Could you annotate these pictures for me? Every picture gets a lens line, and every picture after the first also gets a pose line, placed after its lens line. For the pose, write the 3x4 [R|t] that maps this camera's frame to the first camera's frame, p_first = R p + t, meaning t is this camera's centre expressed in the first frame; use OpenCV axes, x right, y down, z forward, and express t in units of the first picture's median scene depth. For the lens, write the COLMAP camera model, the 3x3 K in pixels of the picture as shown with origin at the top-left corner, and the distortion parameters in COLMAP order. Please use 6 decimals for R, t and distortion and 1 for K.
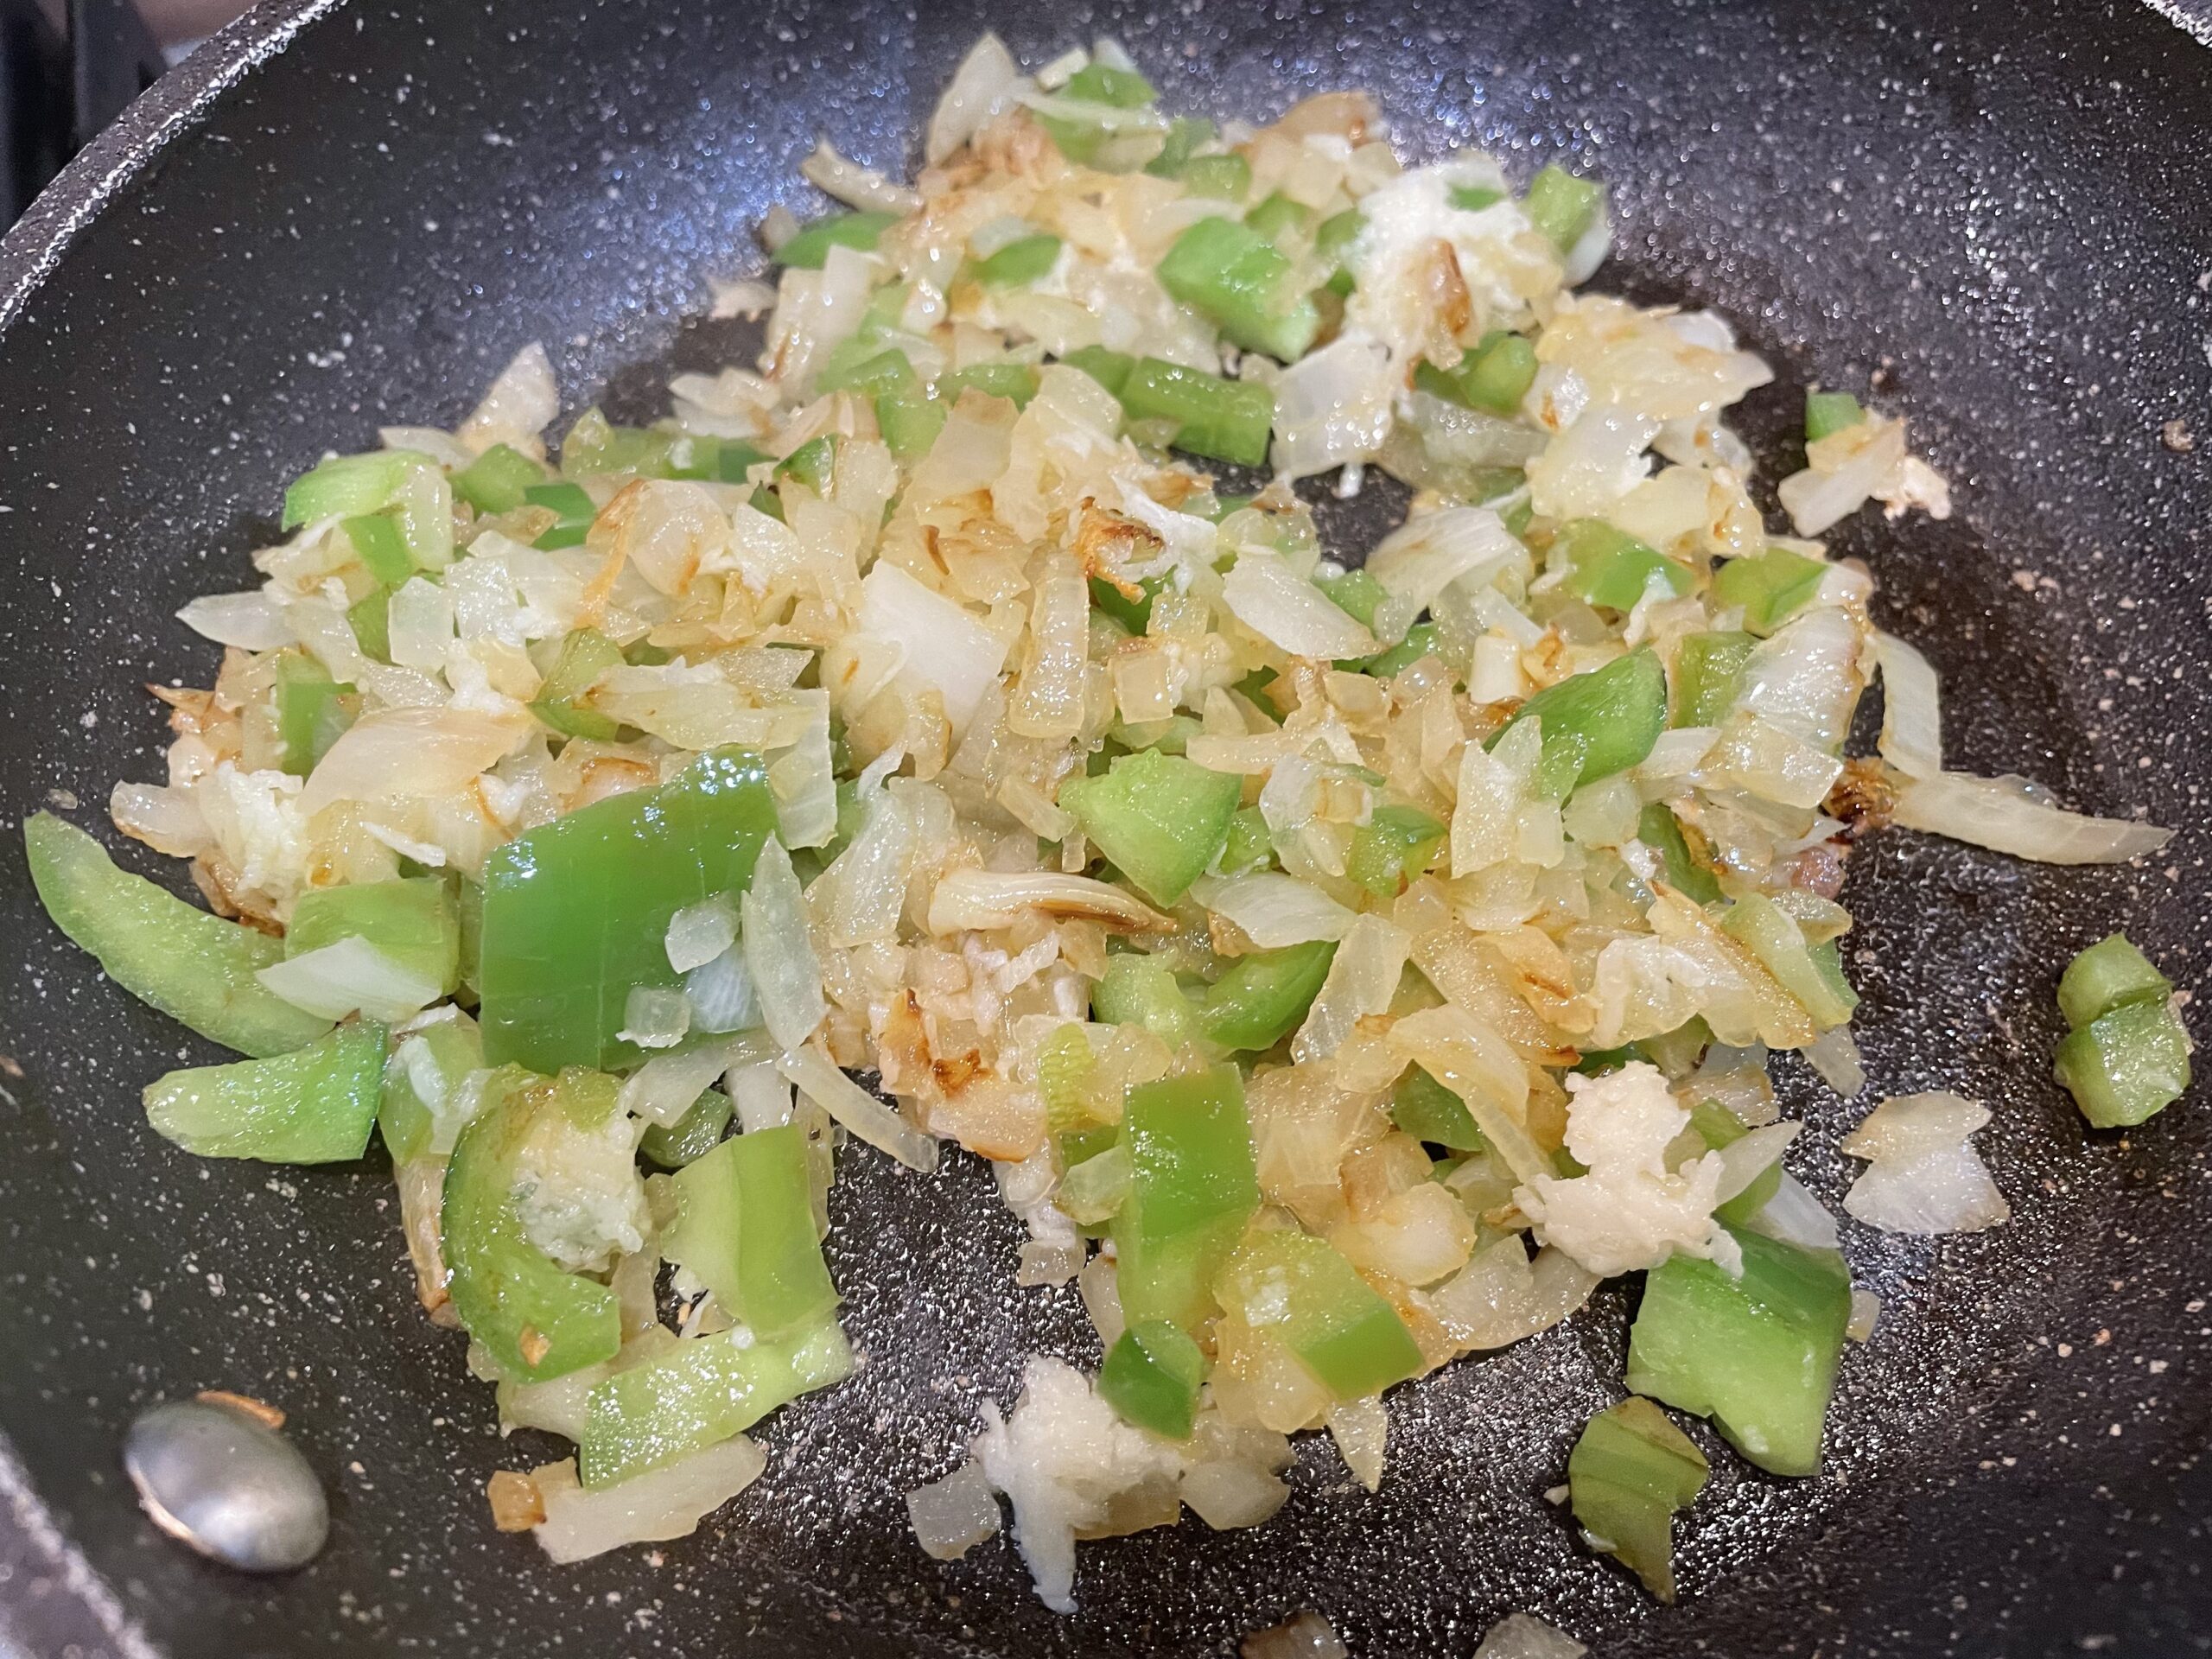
lens RADIAL K [[1797.3, 0, 1096.3], [0, 1797.3, 821.0], [0, 0, 1]] dist [0.054583, -0.124093]
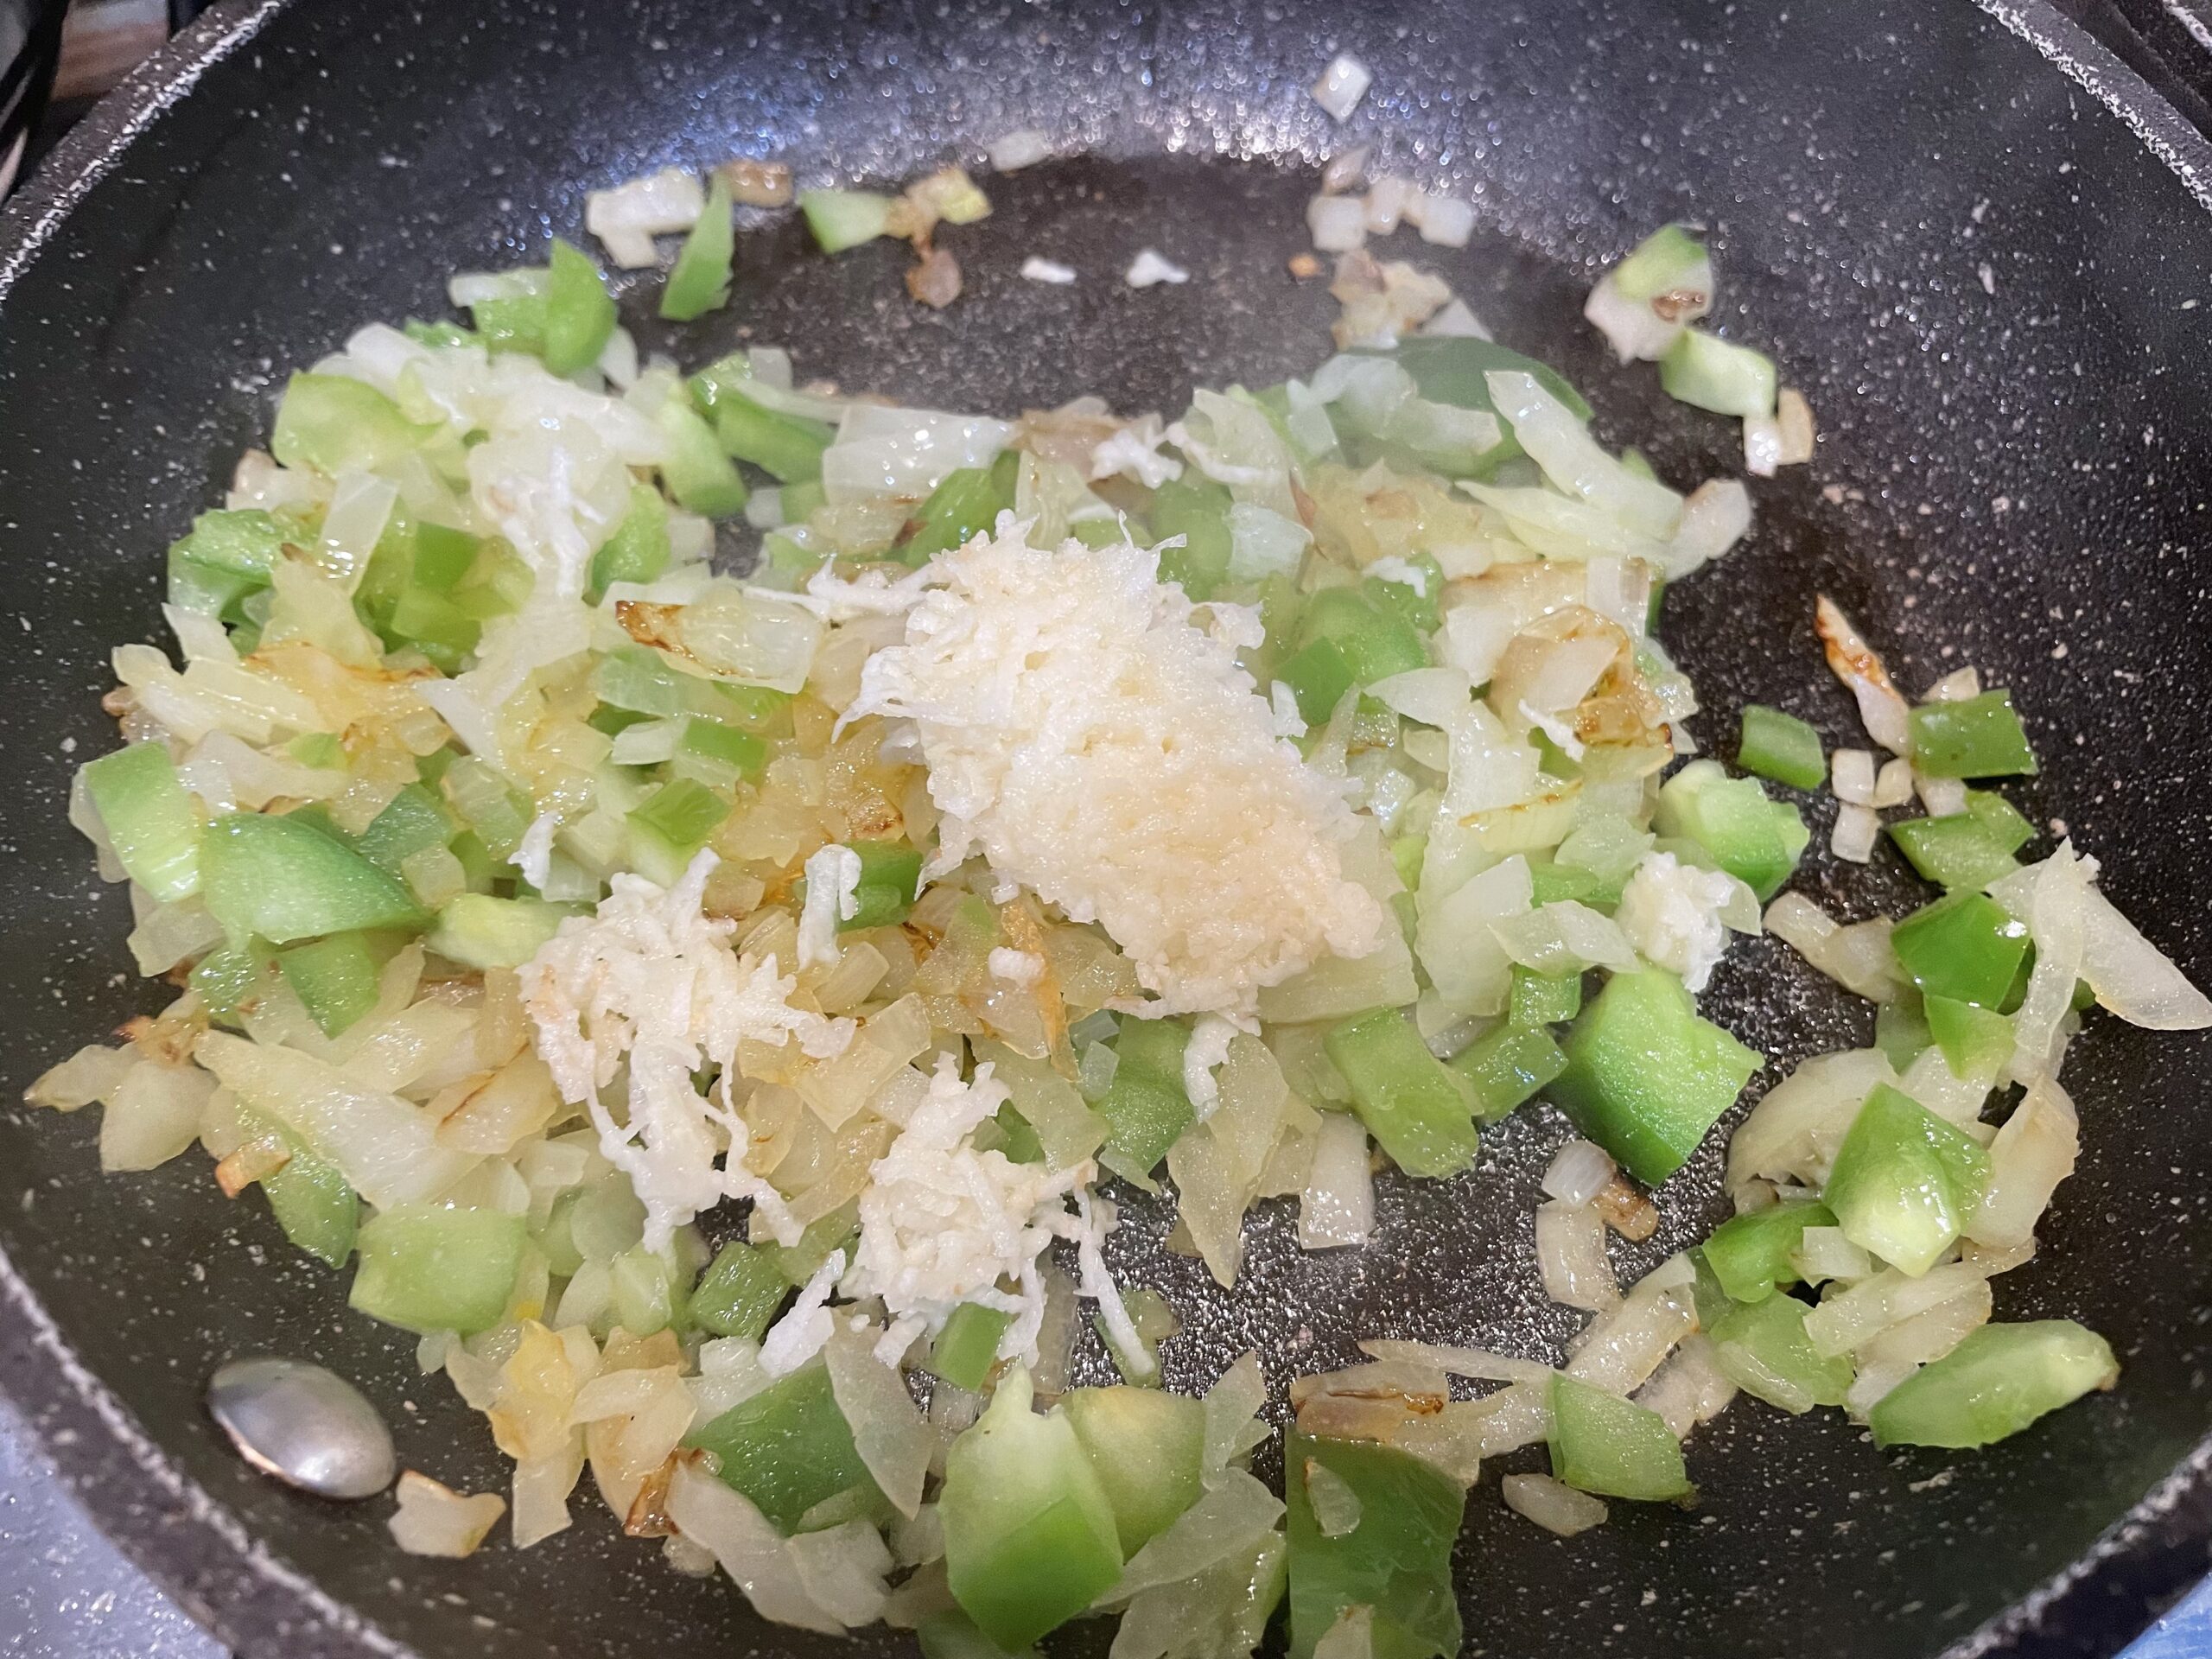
lens RADIAL K [[1797.3, 0, 1085.6], [0, 1797.3, 824.0], [0, 0, 1]] dist [0.054583, -0.124093]
pose [[0.995001, -0.074812, 0.066157, -0.035728], [0.072780, 0.996815, 0.032609, -0.000943], [-0.068385, -0.027631, 0.997276, -0.090812]]
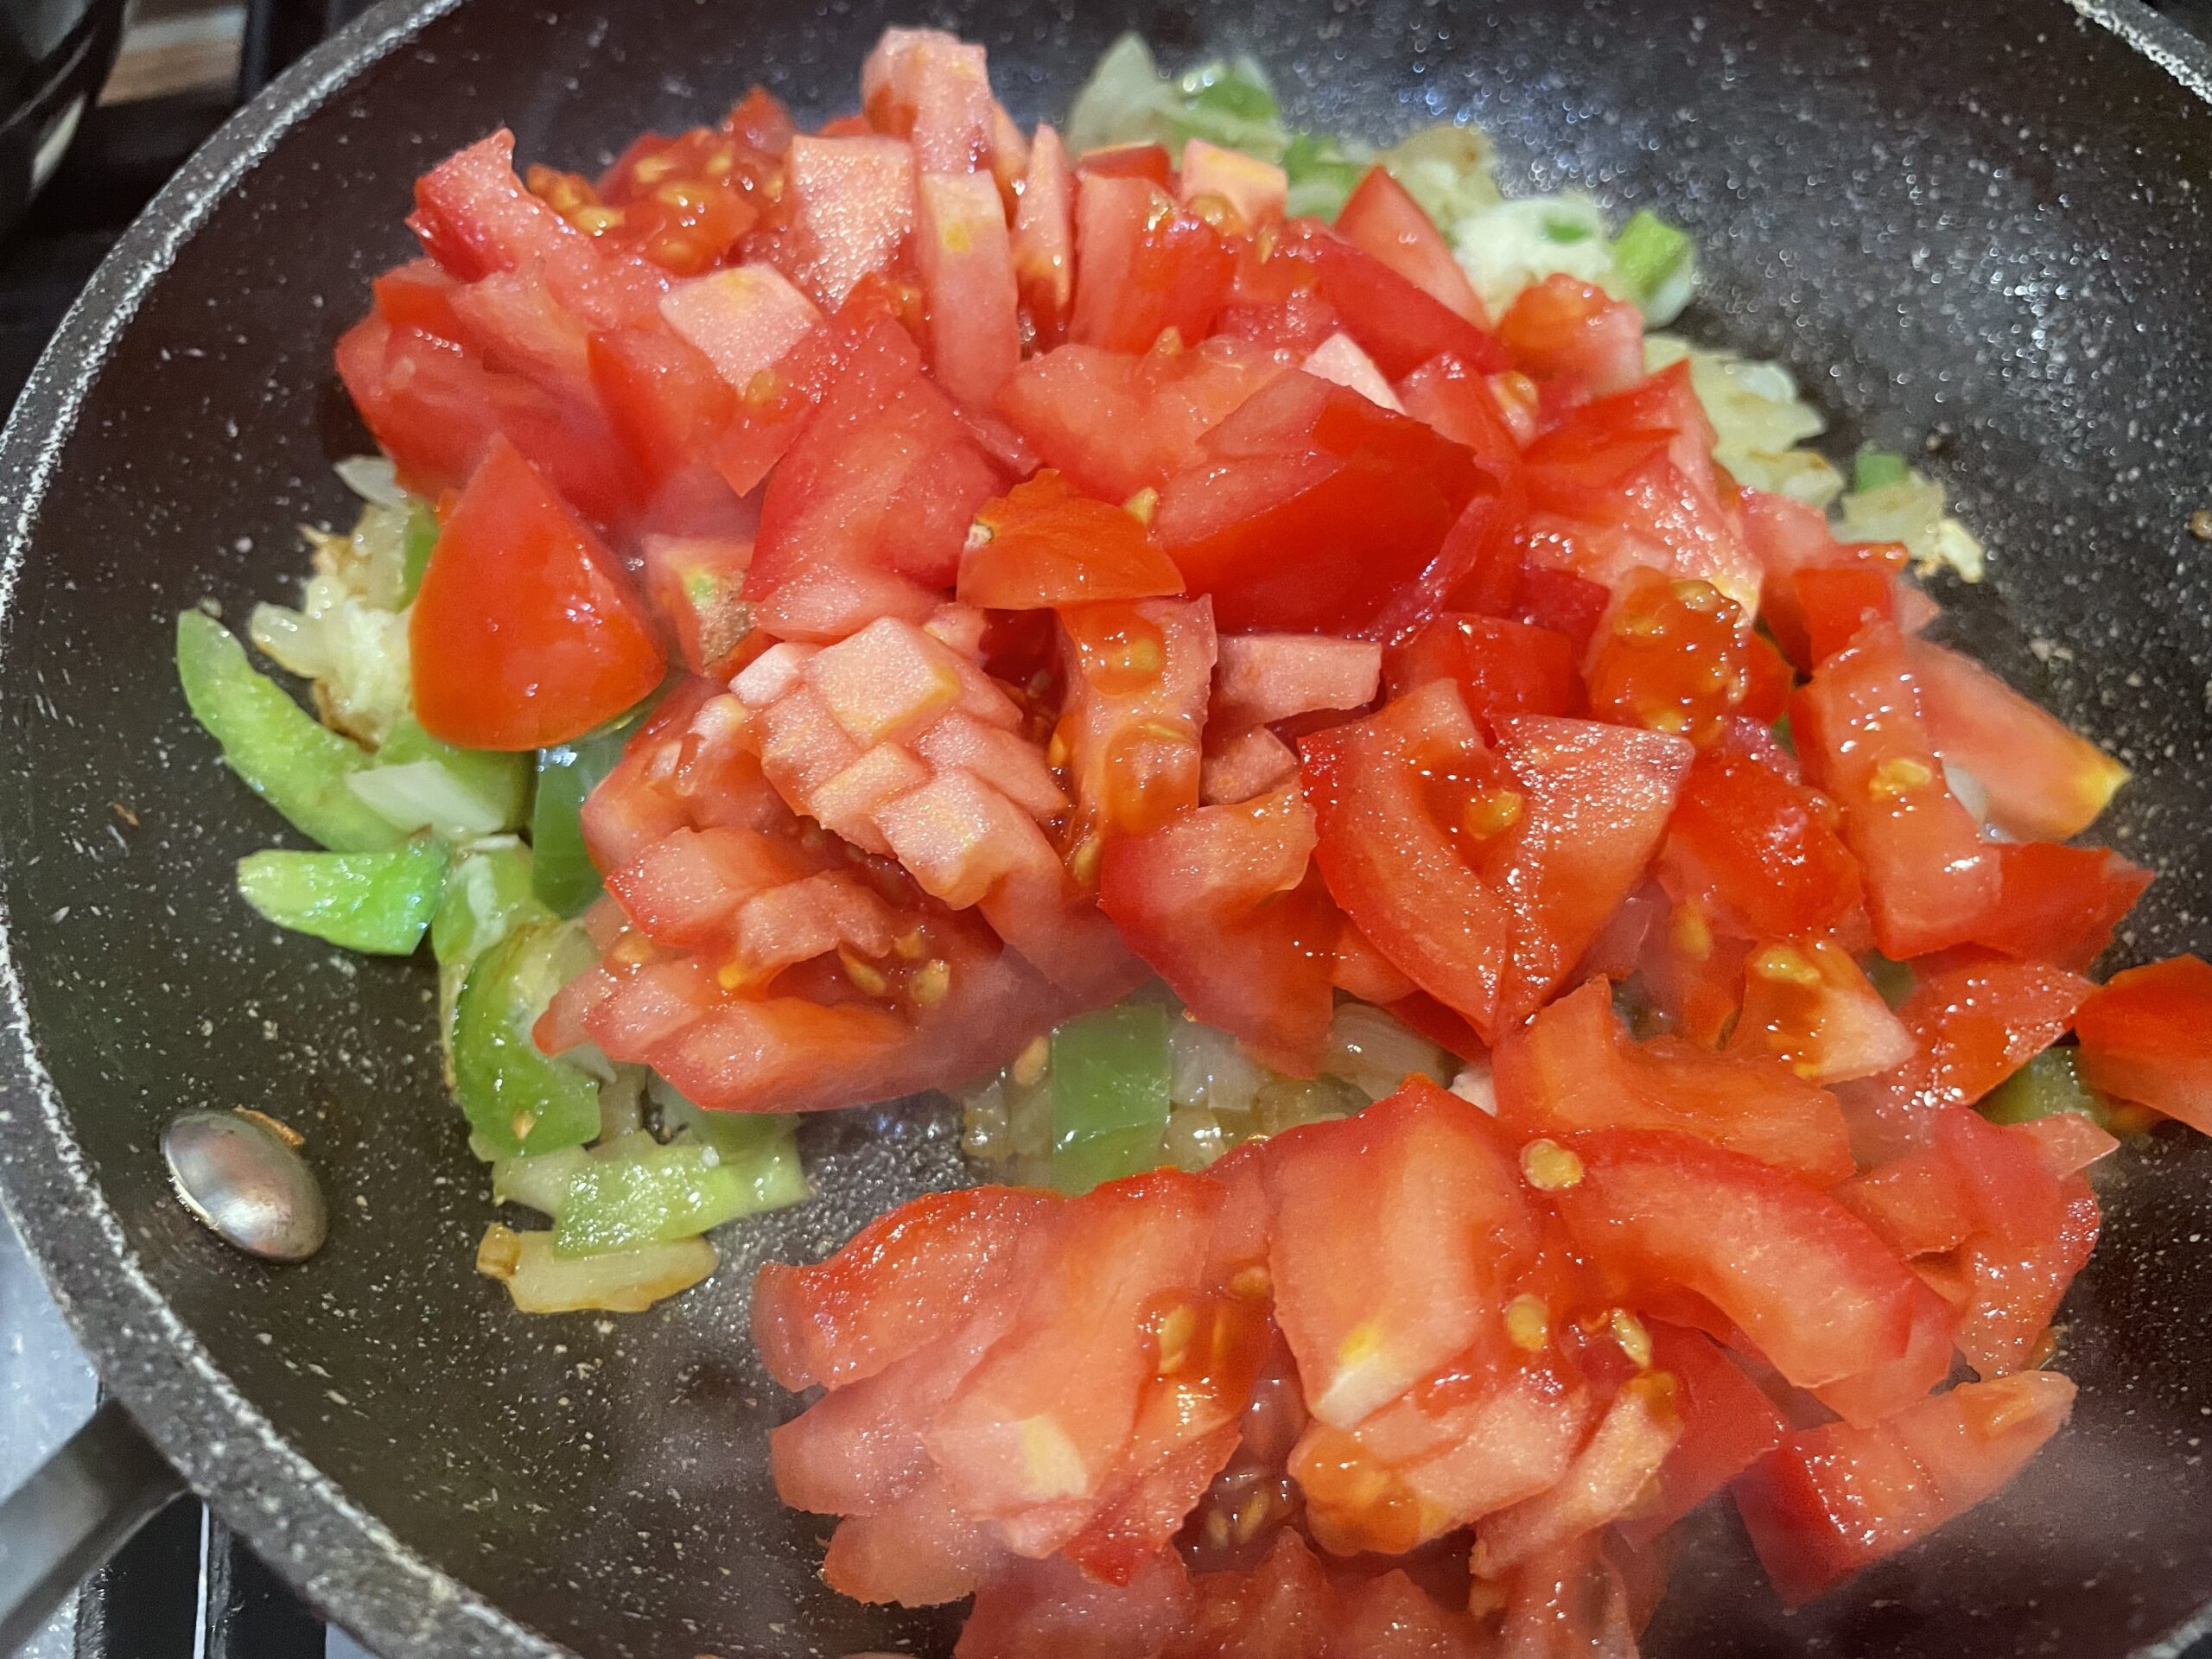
lens RADIAL K [[1797.3, 0, 1087.1], [0, 1797.3, 816.4], [0, 0, 1]] dist [0.054583, -0.124093]
pose [[0.986609, 0.132990, -0.094424, 0.095686], [-0.134713, 0.990811, -0.012086, 0.052890], [0.091949, 0.024644, 0.995459, -0.084743]]
